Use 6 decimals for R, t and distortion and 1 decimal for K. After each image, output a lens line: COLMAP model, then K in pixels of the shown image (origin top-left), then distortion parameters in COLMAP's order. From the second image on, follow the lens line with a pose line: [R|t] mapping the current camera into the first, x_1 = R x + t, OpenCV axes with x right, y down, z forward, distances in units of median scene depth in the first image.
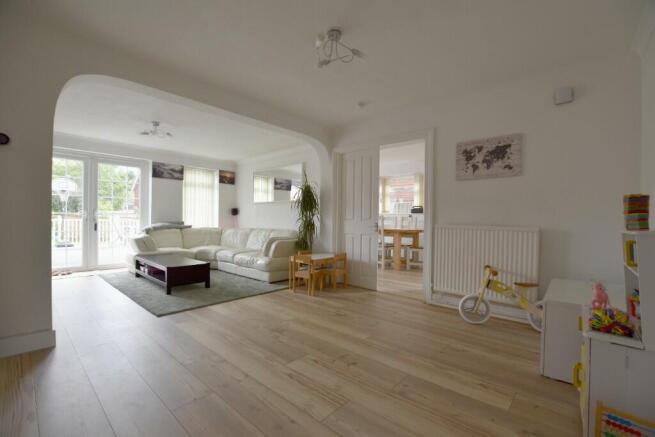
lens RADIAL K [[289.5, 0, 329.3], [0, 289.5, 219.7], [0, 0, 1]] dist [-0.004429, -0.000184]
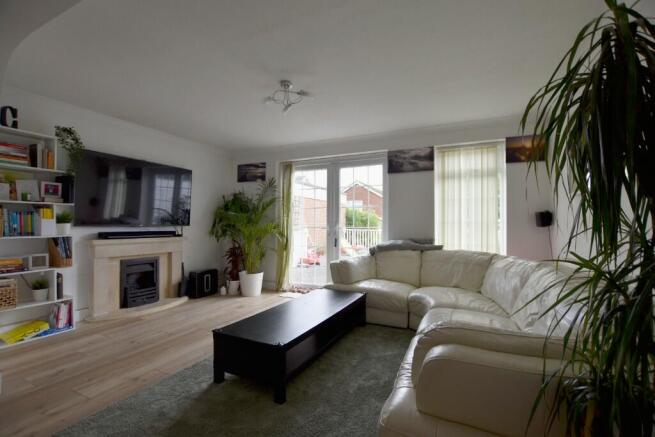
lens RADIAL K [[289.5, 0, 329.8], [0, 289.5, 222.9], [0, 0, 1]] dist [-0.004429, -0.000184]
pose [[0.308475, -0.021958, -0.950979, 0.001575], [-0.001165, 0.999724, -0.023462, -0.012218], [0.951232, 0.008346, 0.308364, 0.612549]]
